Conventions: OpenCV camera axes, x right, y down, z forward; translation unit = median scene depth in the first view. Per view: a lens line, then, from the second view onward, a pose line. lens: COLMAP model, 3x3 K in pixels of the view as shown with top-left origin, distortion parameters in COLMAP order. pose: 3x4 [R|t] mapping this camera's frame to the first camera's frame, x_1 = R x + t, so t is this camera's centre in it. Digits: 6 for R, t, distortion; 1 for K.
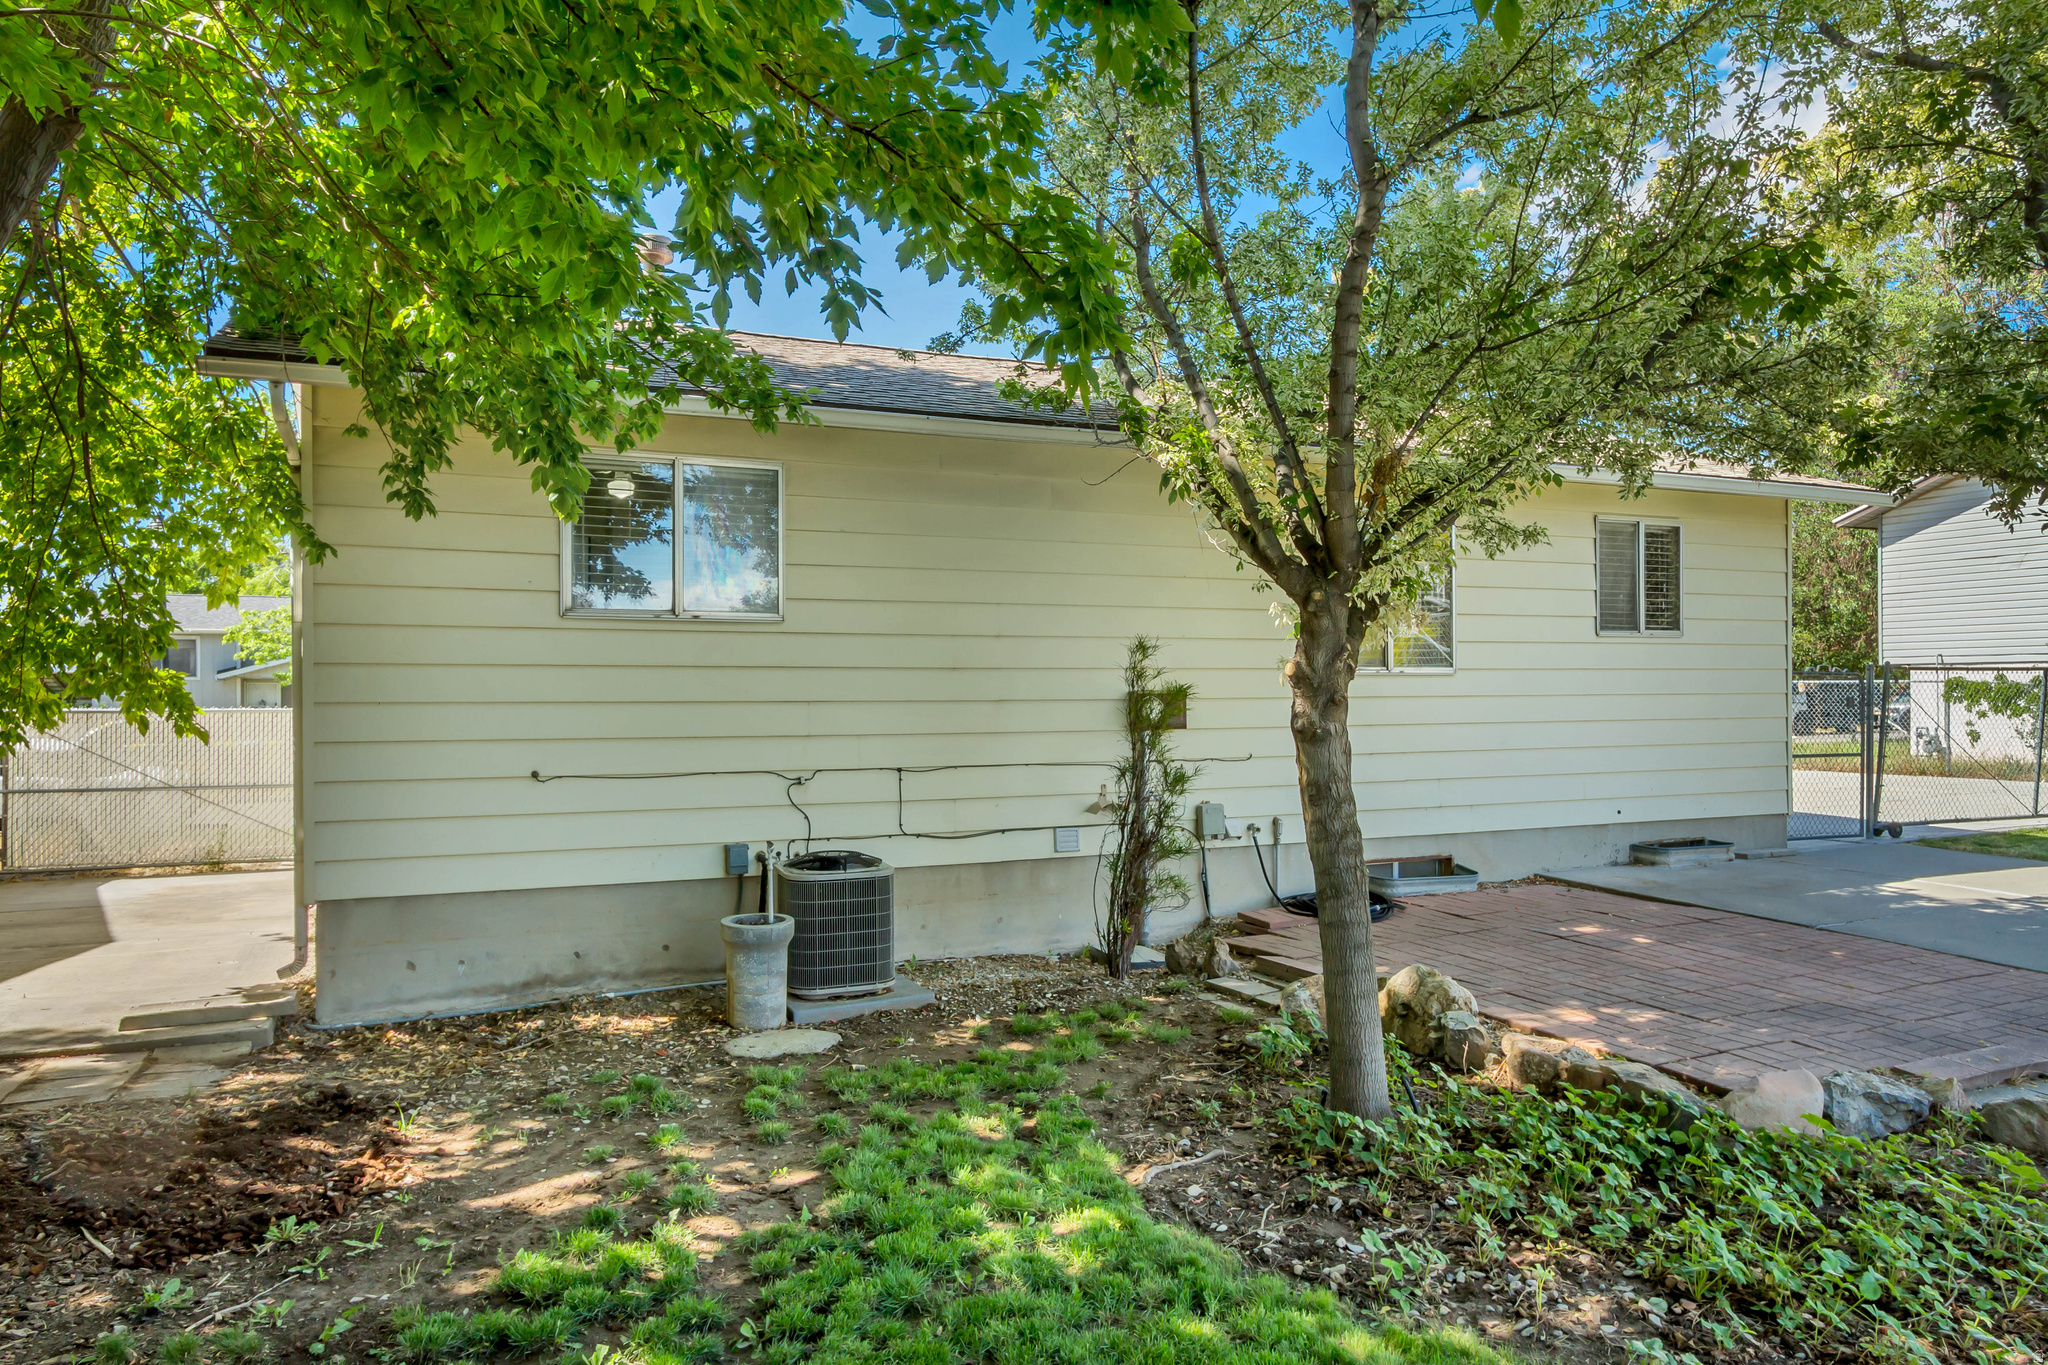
lens RADIAL K [[1382.0, 0, 1030.7], [0, 1382.0, 688.6], [0, 0, 1]] dist [0.011257, 0.005547]
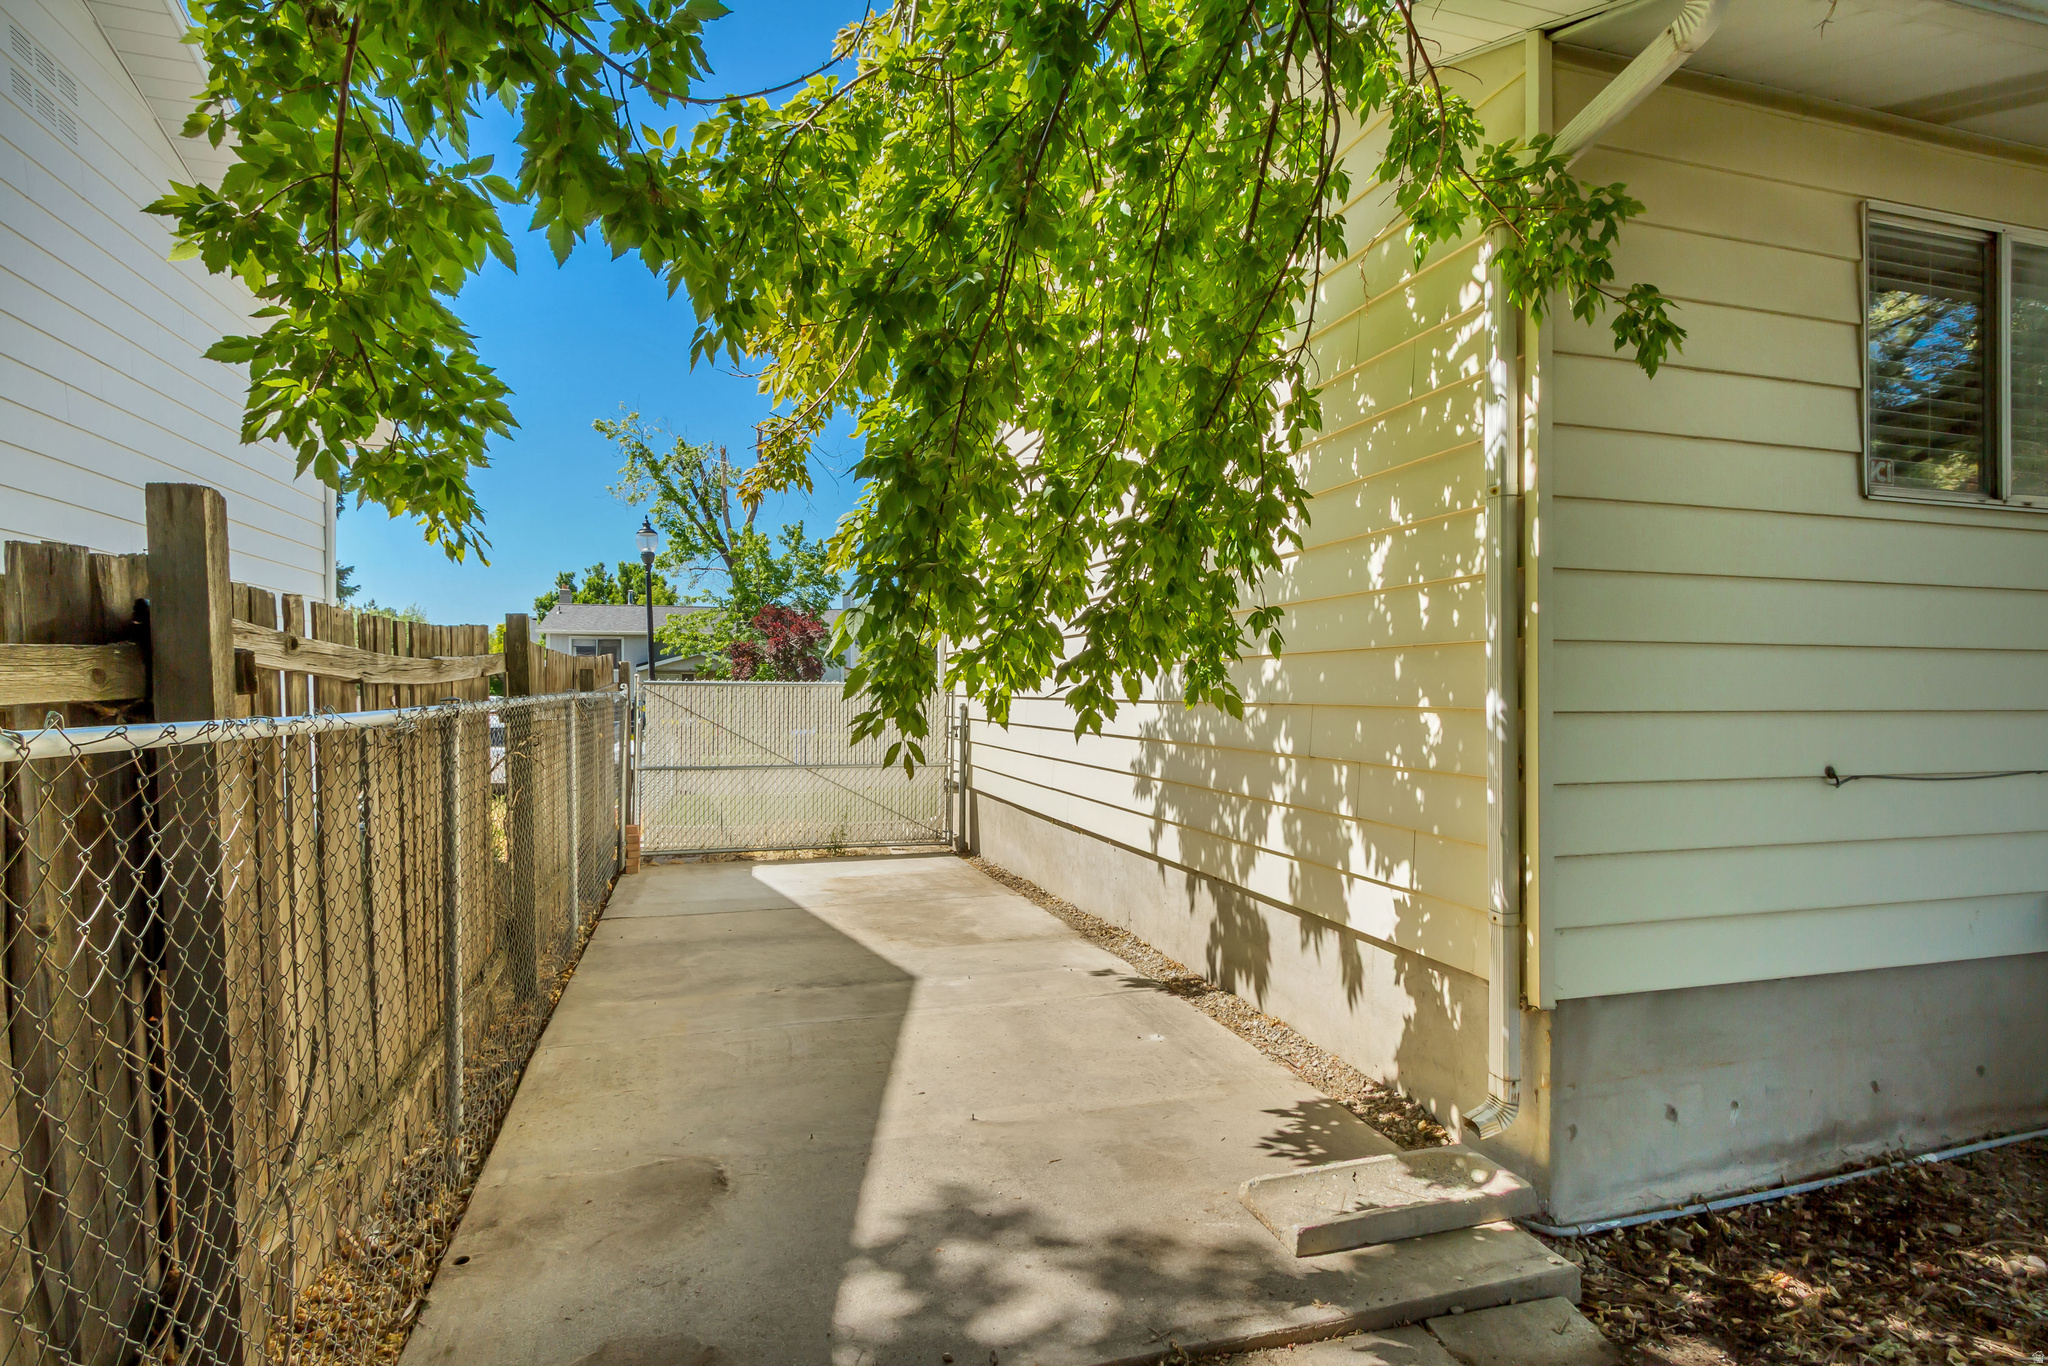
lens RADIAL K [[1056.6, 0, 1023.7], [0, 1056.6, 687.7], [0, 0, 1]] dist [-0.000697, -0.000173]
pose [[0.991283, 0.003692, -0.131701, -0.630134], [-0.003344, 0.999990, 0.002864, 0.026719], [0.131710, -0.002398, 0.991285, 0.525707]]
